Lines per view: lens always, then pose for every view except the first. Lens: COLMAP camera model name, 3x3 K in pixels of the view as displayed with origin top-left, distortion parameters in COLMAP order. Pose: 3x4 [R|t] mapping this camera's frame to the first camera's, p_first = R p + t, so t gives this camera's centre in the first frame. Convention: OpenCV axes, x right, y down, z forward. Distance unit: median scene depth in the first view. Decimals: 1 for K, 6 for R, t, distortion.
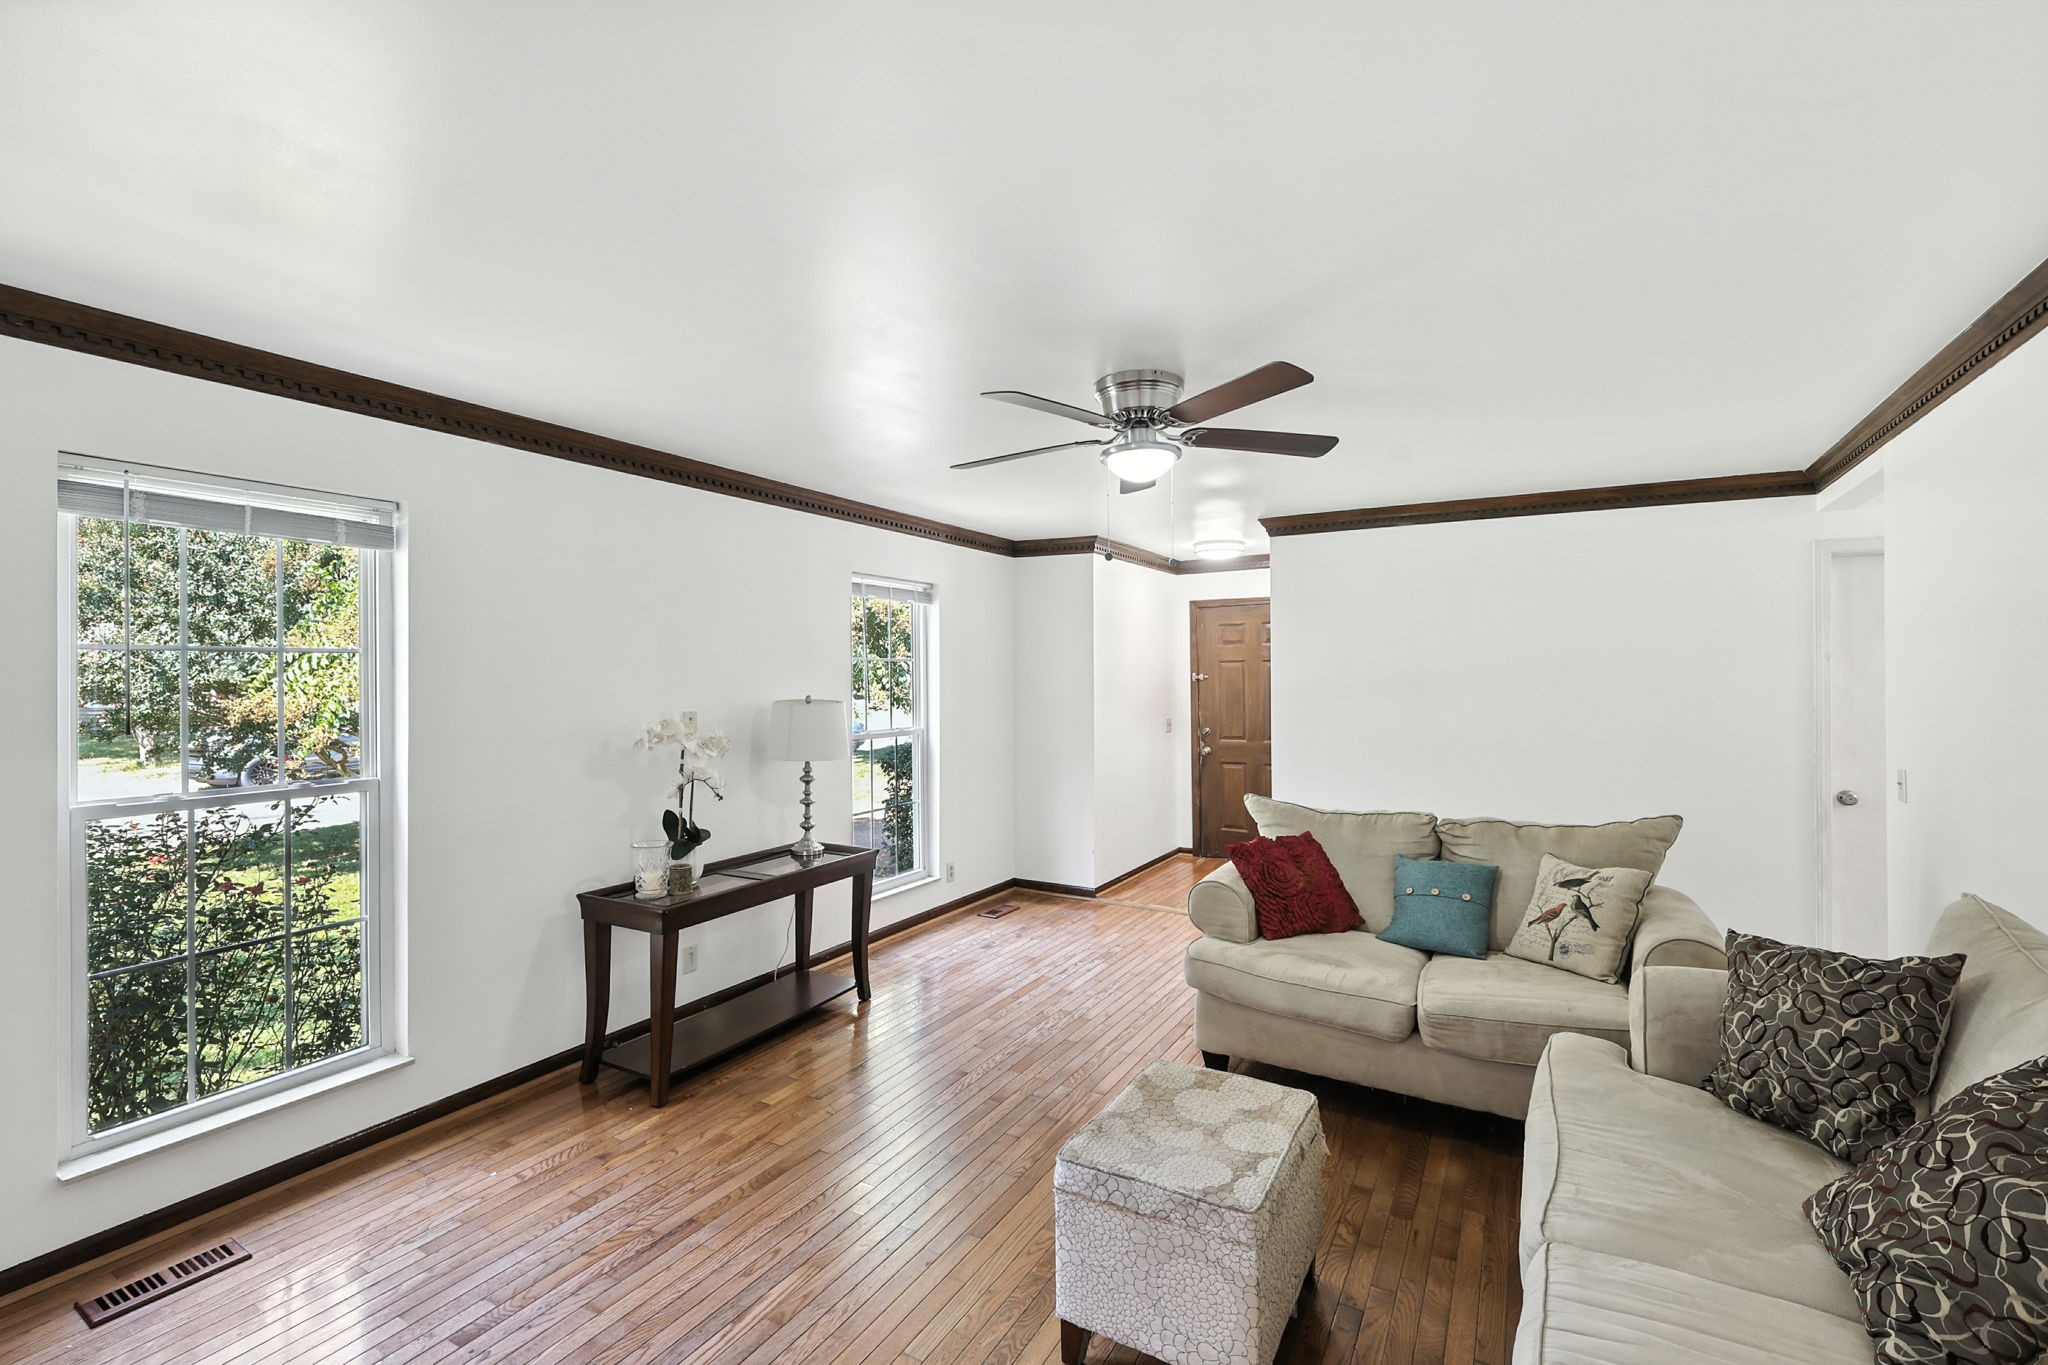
lens RADIAL K [[893.1, 0, 1021.7], [0, 893.1, 679.4], [0, 0, 1]] dist [0.001911, -0.000422]
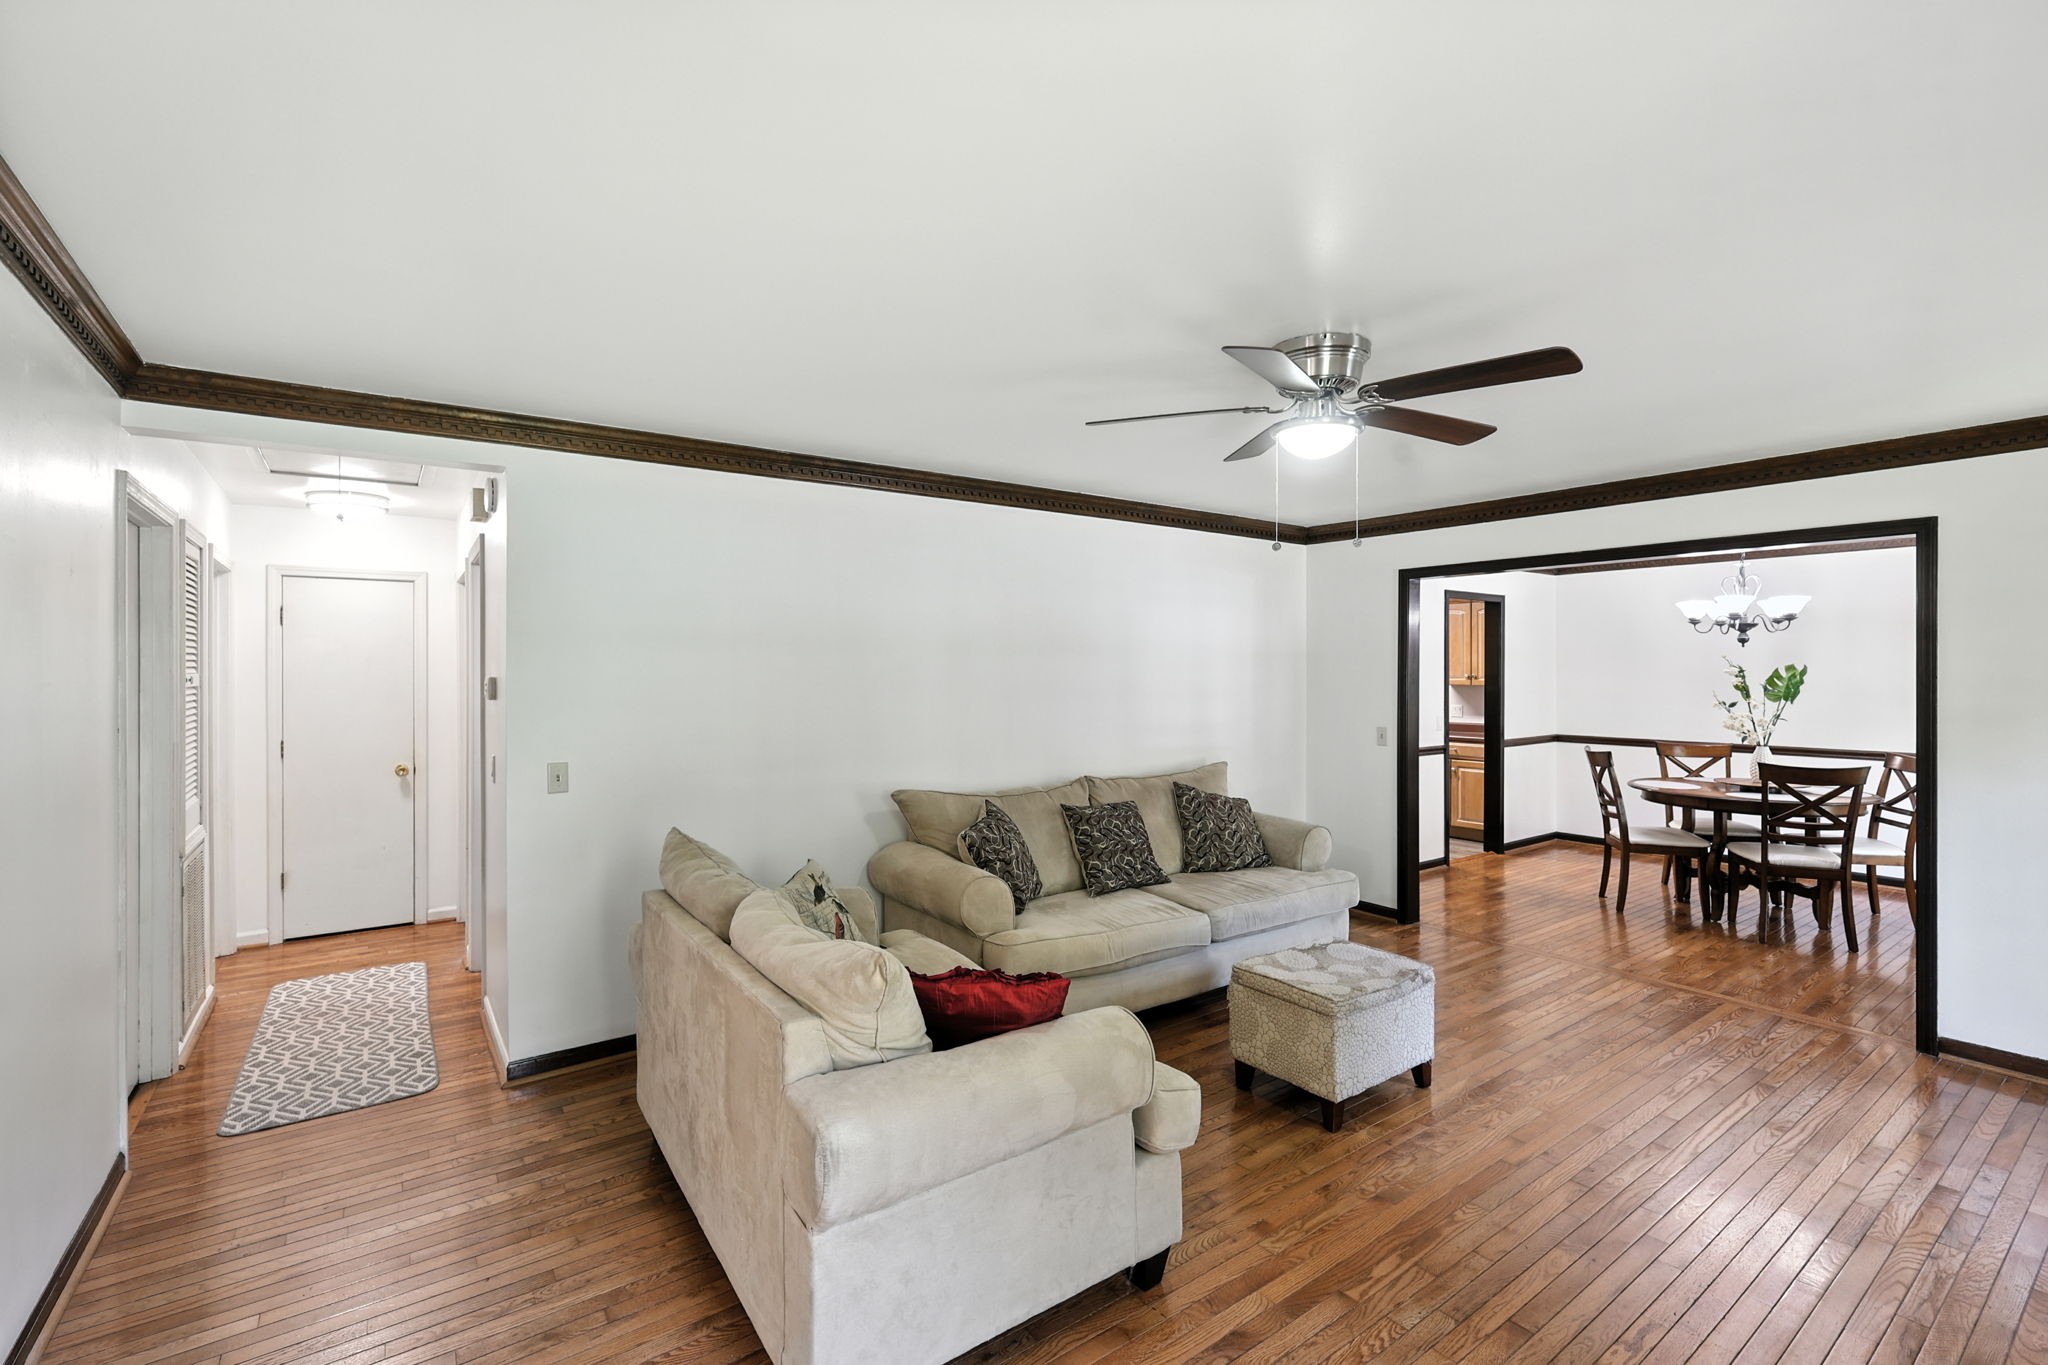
lens RADIAL K [[893.1, 0, 1016.1], [0, 893.1, 671.8], [0, 0, 1]] dist [0.001911, -0.000422]
pose [[-0.910175, 0.001948, 0.414220, 0.031013], [0.002629, 0.999996, 0.001075, -0.005137], [-0.414216, 0.002068, -0.910176, 1.552126]]
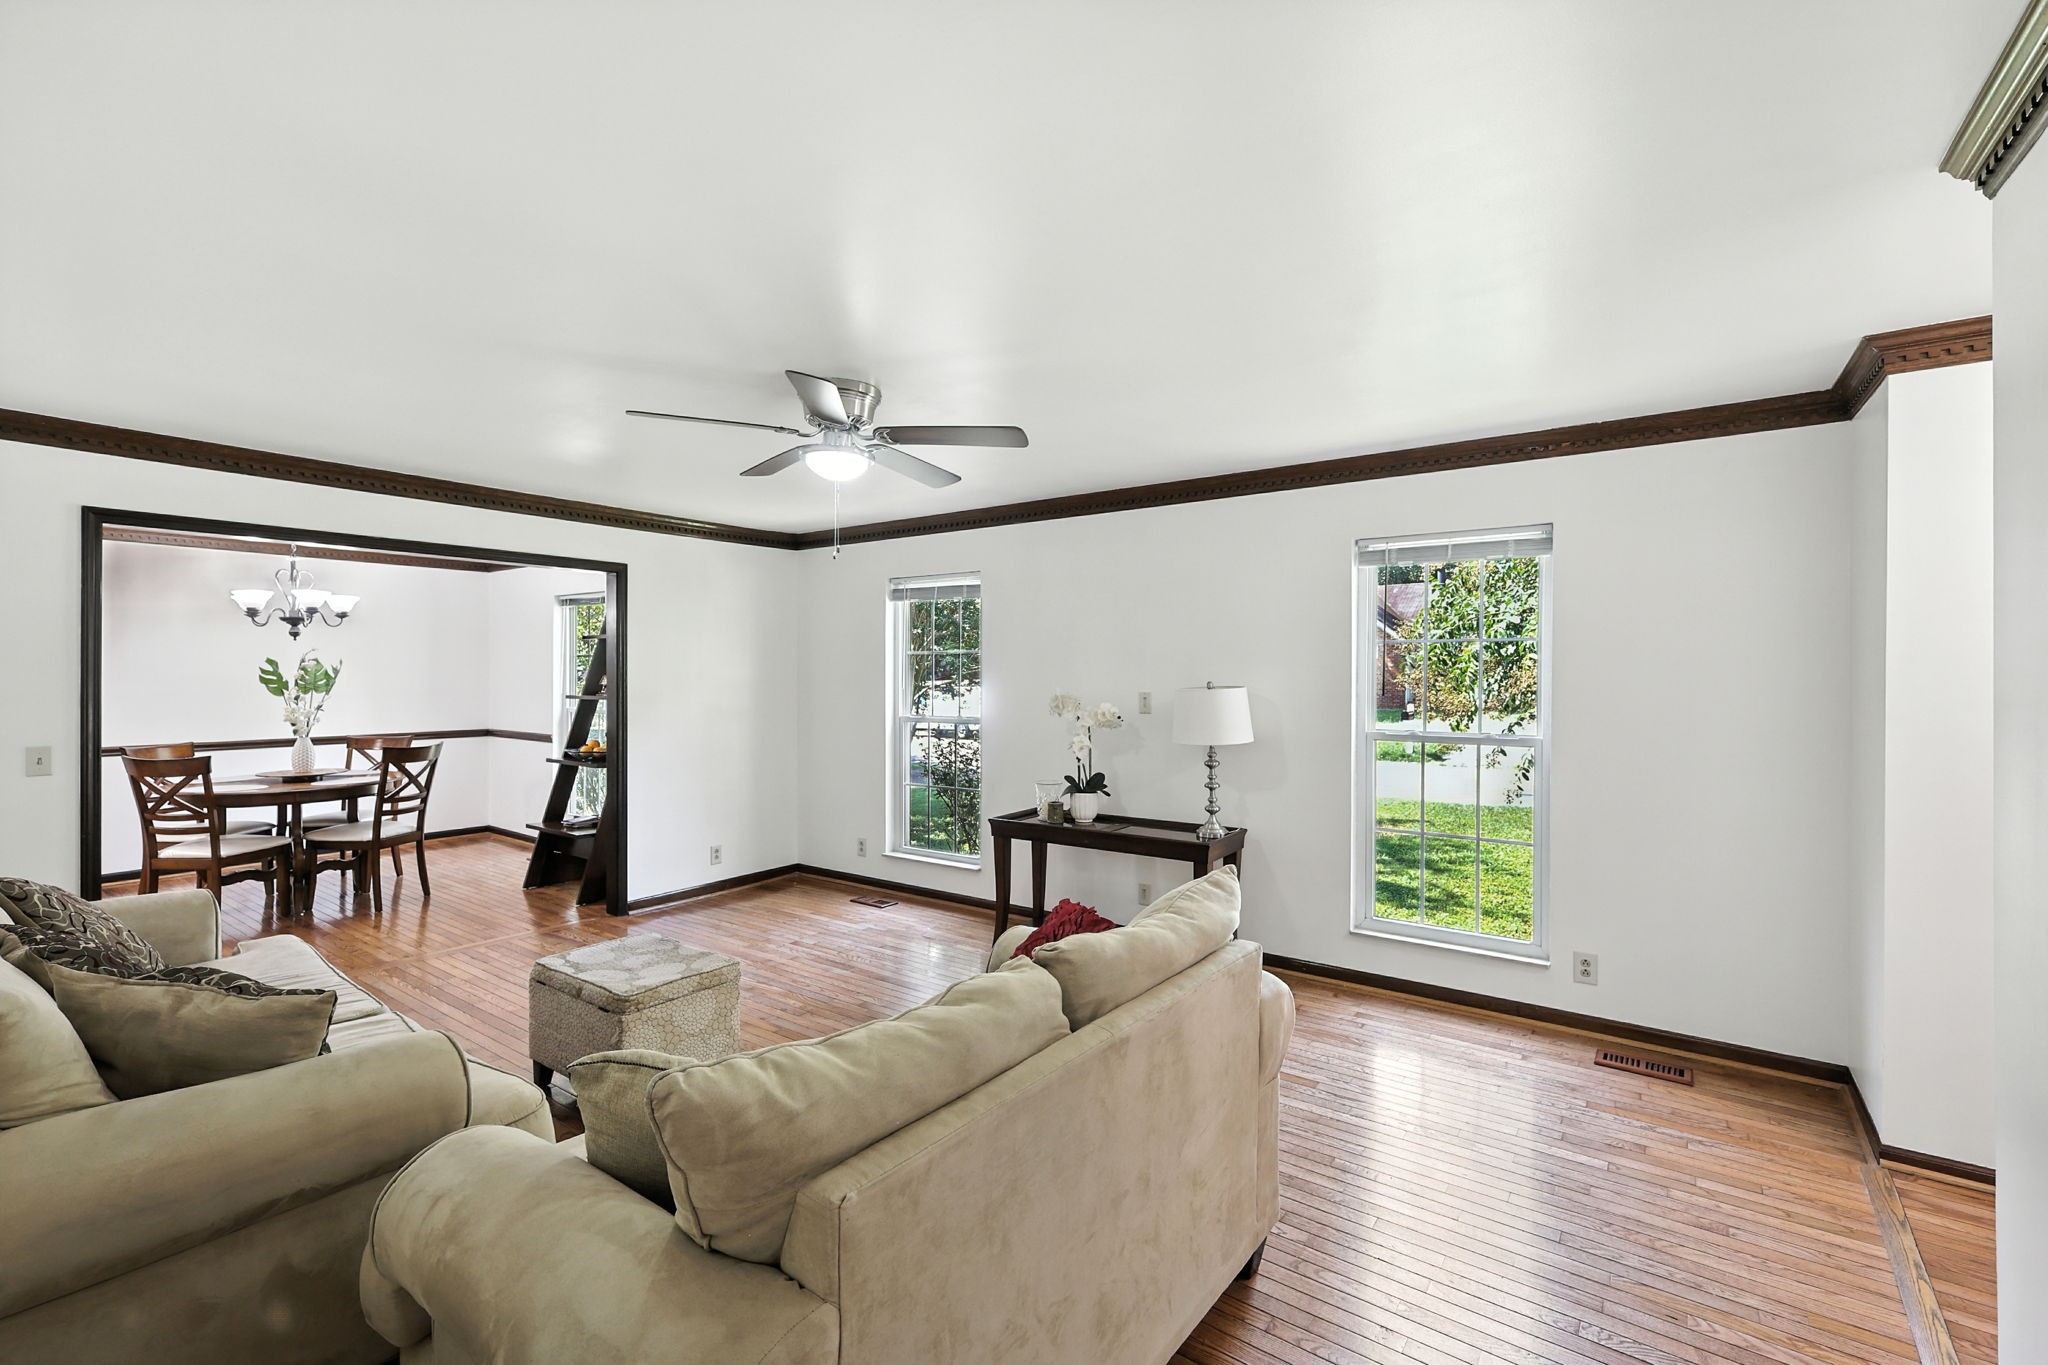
lens RADIAL K [[893.1, 0, 1029.3], [0, 893.1, 690.2], [0, 0, 1]] dist [0.001911, -0.000422]
pose [[-0.109236, 0.019772, -0.993819, 0.945074], [-0.002453, 0.999794, 0.020161, 0.008836], [0.994013, 0.004640, -0.109165, 1.072364]]
